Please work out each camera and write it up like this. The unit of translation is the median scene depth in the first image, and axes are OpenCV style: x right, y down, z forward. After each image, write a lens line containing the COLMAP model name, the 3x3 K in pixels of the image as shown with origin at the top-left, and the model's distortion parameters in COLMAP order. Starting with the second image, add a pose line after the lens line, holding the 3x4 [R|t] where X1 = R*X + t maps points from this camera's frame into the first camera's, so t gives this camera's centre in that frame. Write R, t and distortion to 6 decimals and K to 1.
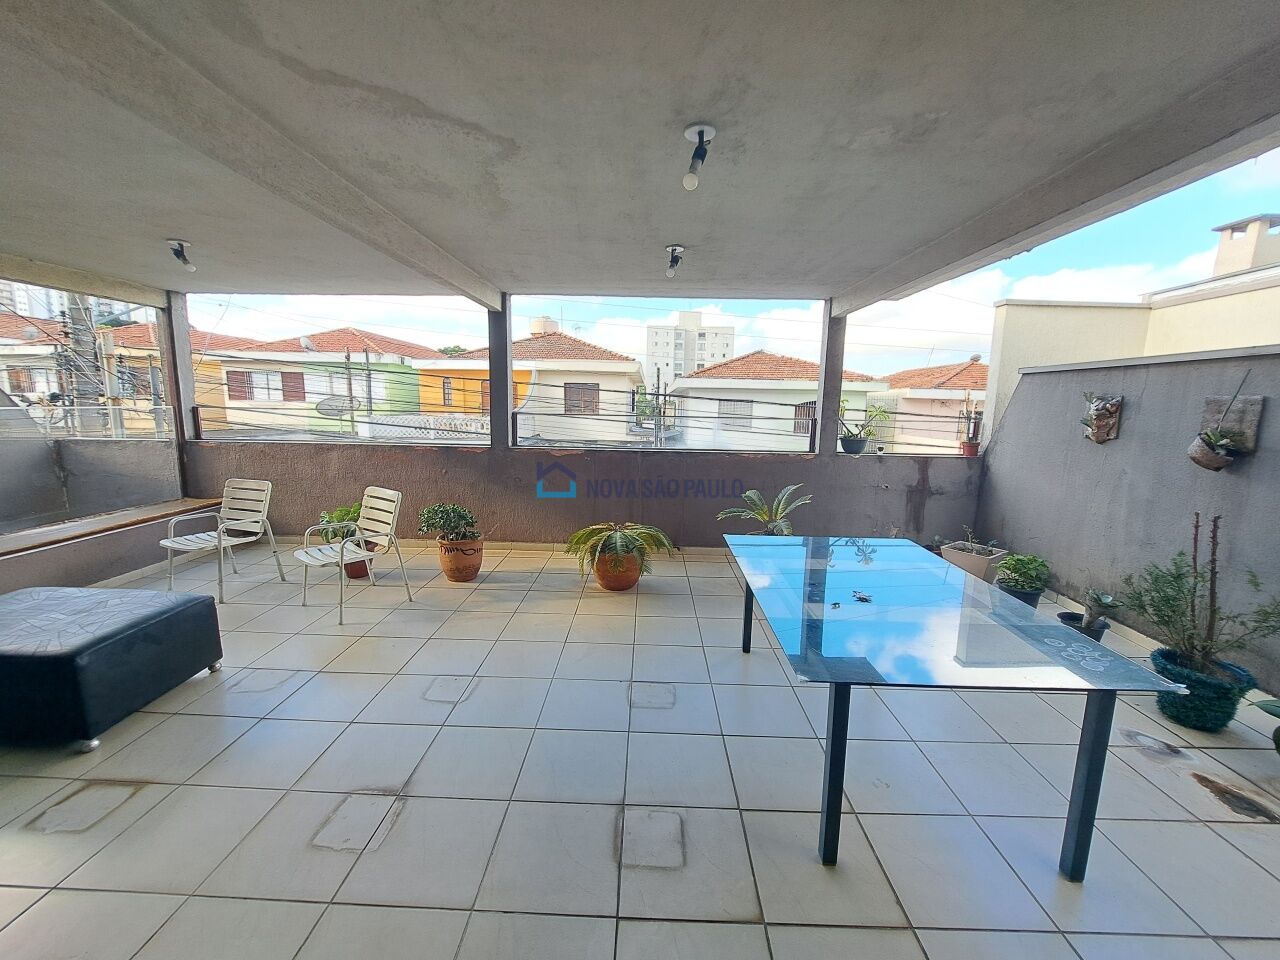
lens RADIAL K [[512.9, 0, 638.8], [0, 512.9, 478.3], [0, 0, 1]] dist [-0.012556, 0.000654]
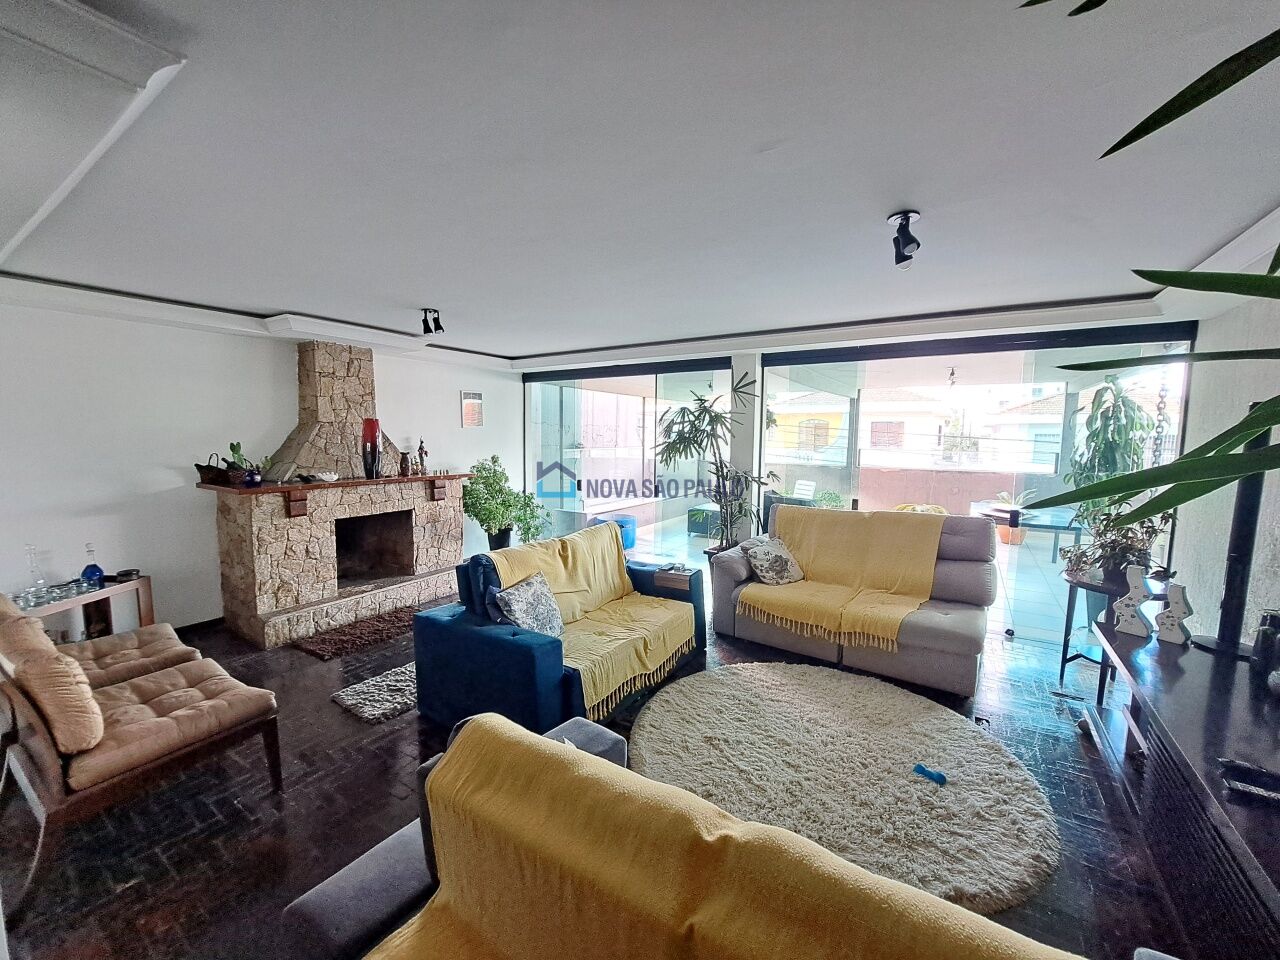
lens RADIAL K [[512.9, 0, 637.8], [0, 512.9, 484.0], [0, 0, 1]] dist [-0.012556, 0.000654]
pose [[0.856291, 0.039899, -0.514950, 0.032449], [-0.068035, 0.997037, -0.035881, 0.131652], [0.511993, 0.065759, 0.856469, -1.067568]]
